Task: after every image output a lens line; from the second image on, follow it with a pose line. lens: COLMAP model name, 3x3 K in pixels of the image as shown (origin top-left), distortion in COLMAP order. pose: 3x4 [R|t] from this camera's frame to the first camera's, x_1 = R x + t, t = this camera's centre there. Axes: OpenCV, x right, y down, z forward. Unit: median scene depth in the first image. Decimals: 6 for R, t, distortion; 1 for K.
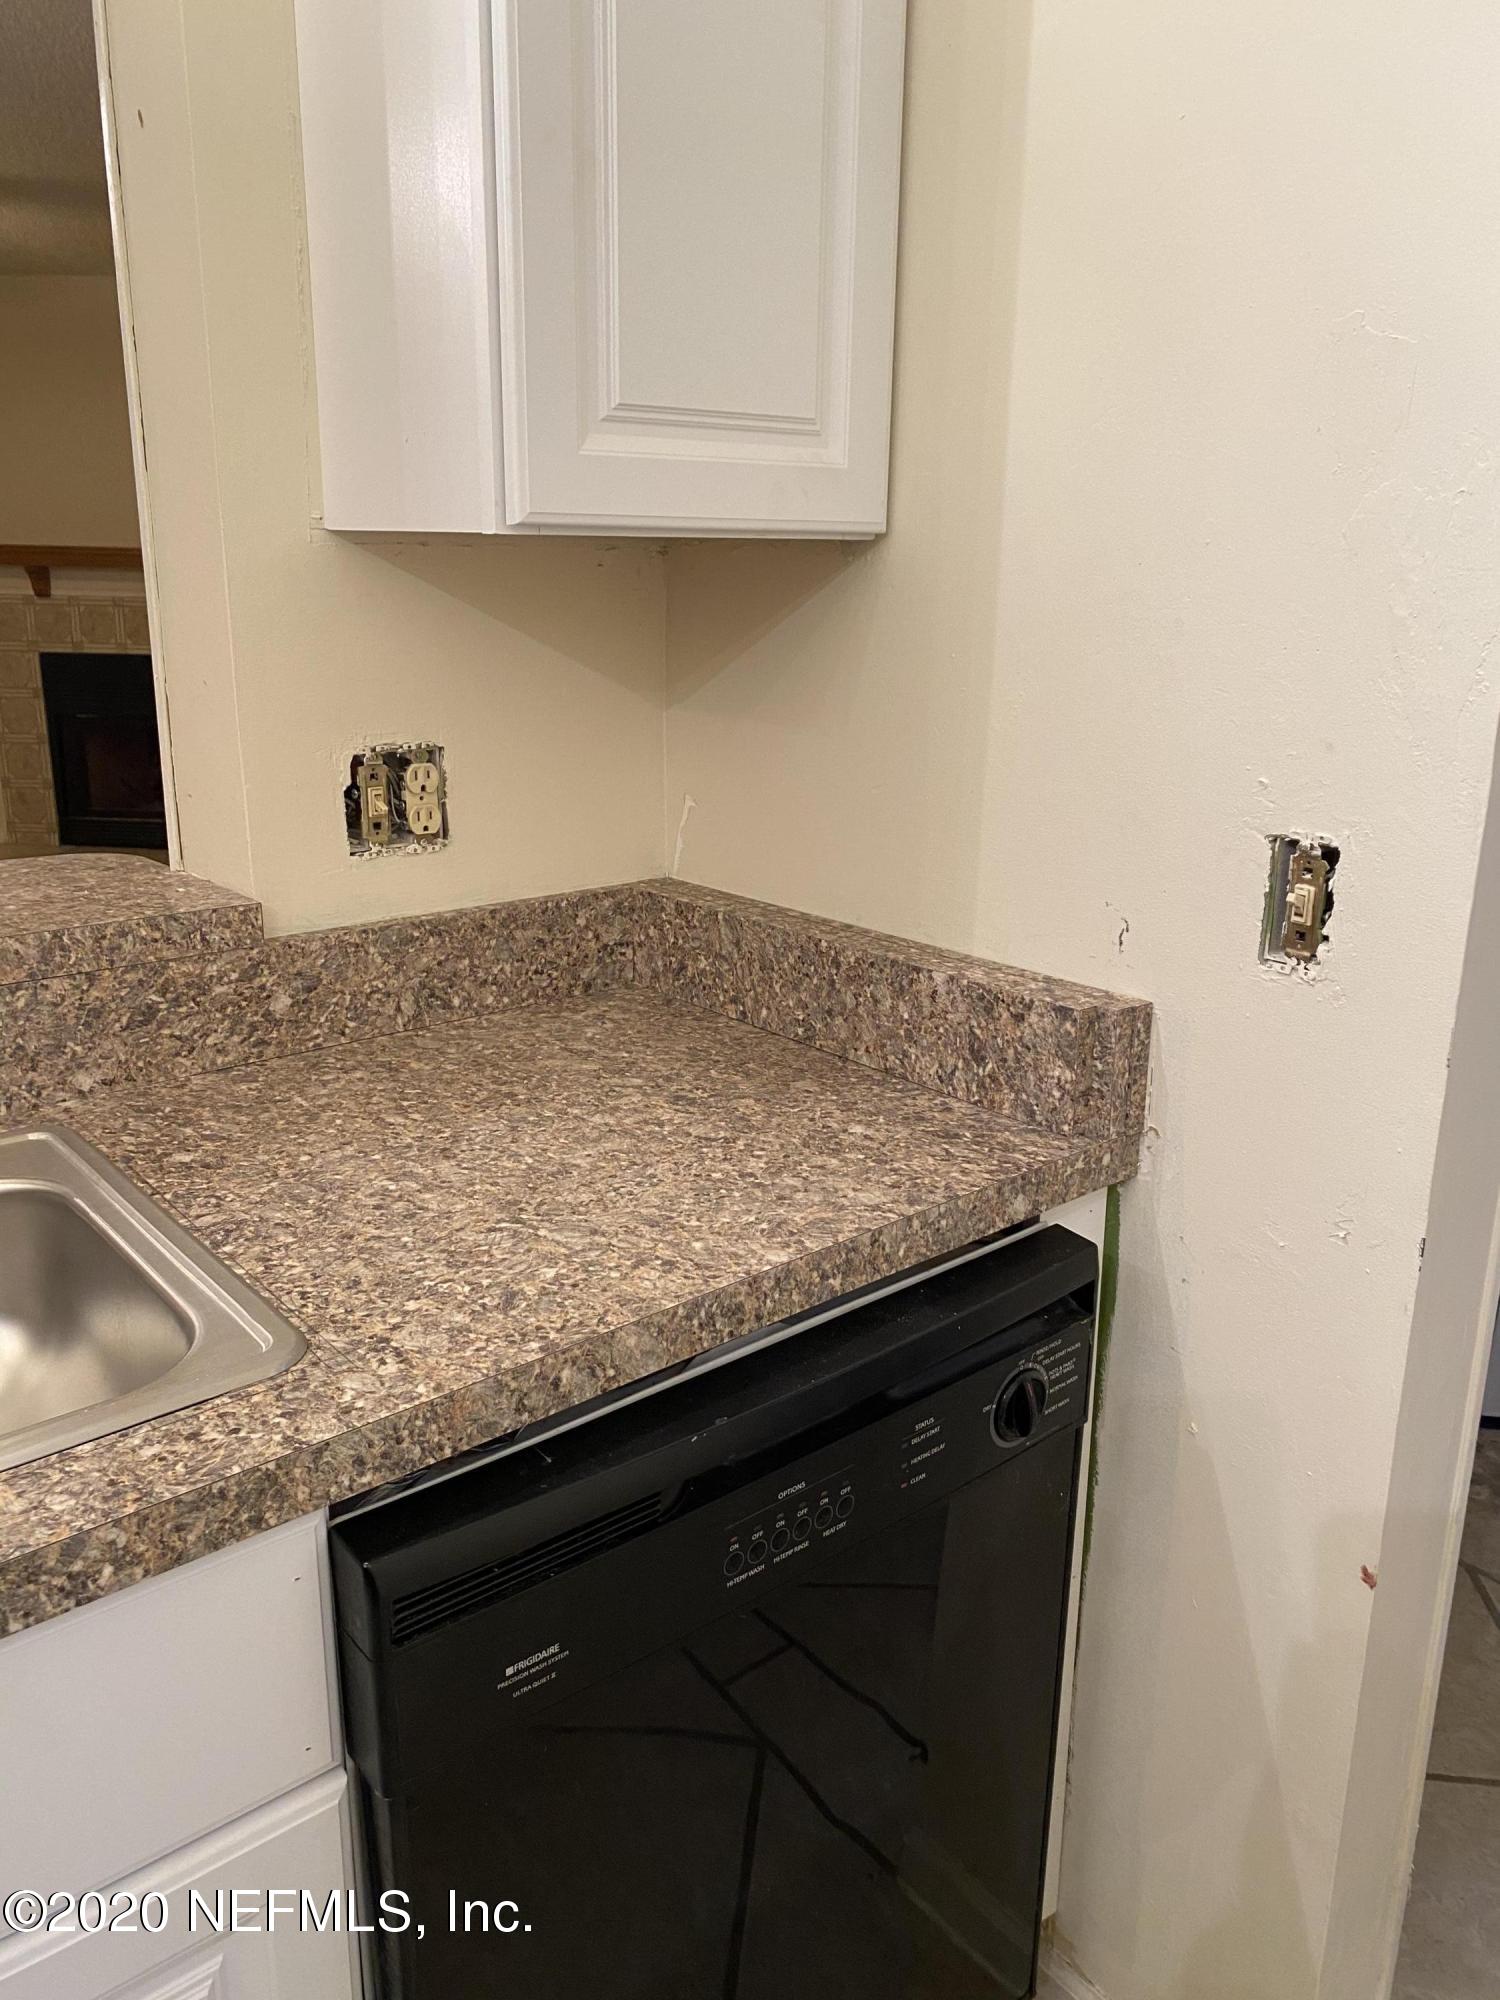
lens RADIAL K [[1530.9, 0, 758.0], [0, 1530.9, 994.2], [0, 0, 1]] dist [0.029165, -0.027780]
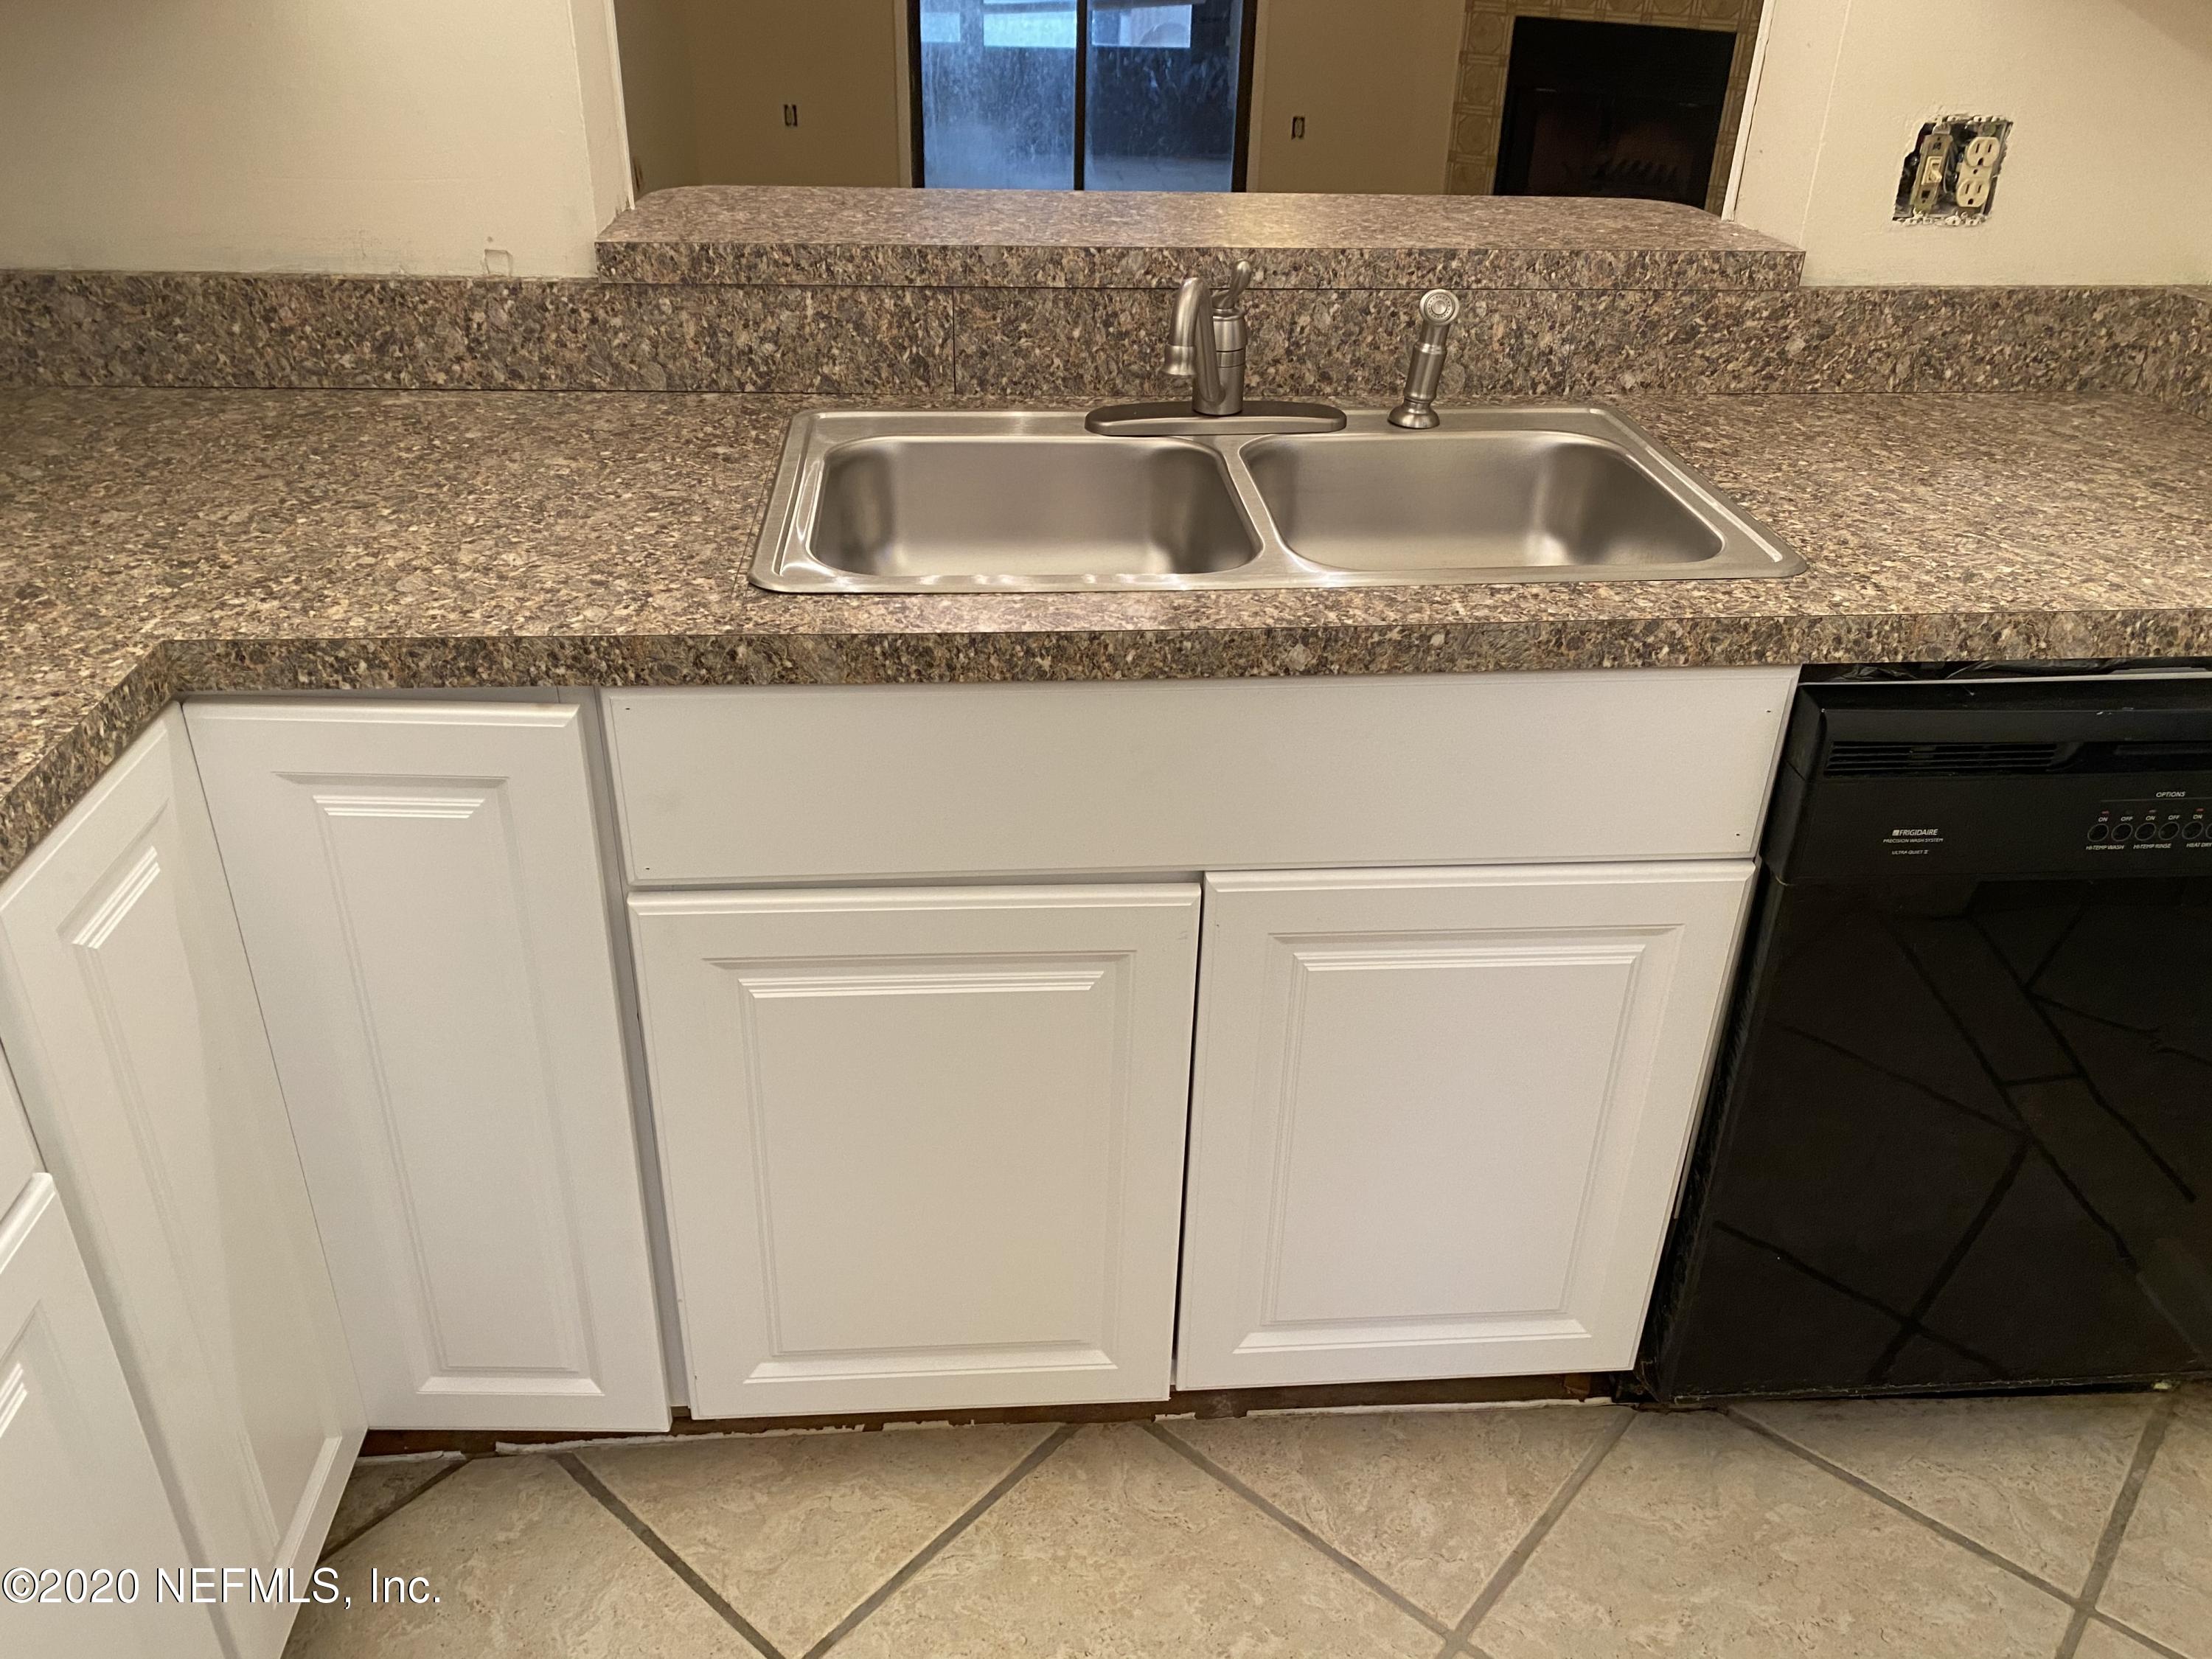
lens RADIAL K [[1693.2, 0, 1105.8], [0, 1693.2, 825.4], [0, 0, 1]] dist [0.029165, -0.027780]
pose [[0.816506, 0.285600, -0.501747, 0.014567], [-0.170130, 0.949507, 0.263612, 0.110638], [0.551700, -0.129879, 0.823868, -0.436999]]
